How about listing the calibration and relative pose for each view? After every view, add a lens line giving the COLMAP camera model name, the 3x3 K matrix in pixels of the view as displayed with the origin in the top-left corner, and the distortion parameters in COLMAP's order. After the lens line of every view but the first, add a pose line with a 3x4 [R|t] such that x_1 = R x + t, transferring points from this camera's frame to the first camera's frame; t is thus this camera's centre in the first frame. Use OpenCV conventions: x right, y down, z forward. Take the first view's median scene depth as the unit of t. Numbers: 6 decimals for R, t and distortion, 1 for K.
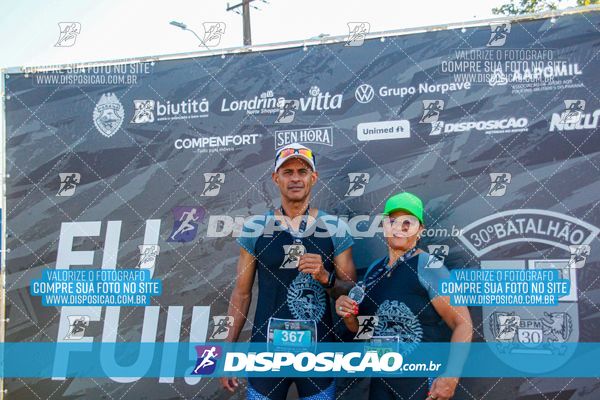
lens RADIAL K [[808.1, 0, 300.0], [0, 808.1, 200.0], [0, 0, 1]] dist [0.027258, 0.572510]
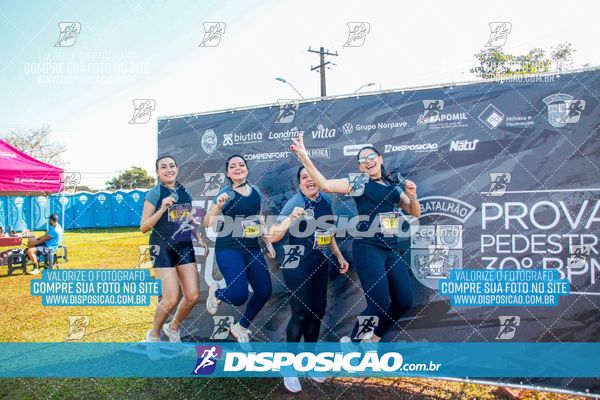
lens RADIAL K [[512.6, 0, 299.1], [0, 512.6, 200.6], [0, 0, 1]] dist [-0.148912, 0.154661]
pose [[0.991502, 0.008930, -0.129783, 0.117373], [-0.005302, 0.999586, 0.028274, -0.007480], [0.129982, -0.027345, 0.991139, -0.101279]]
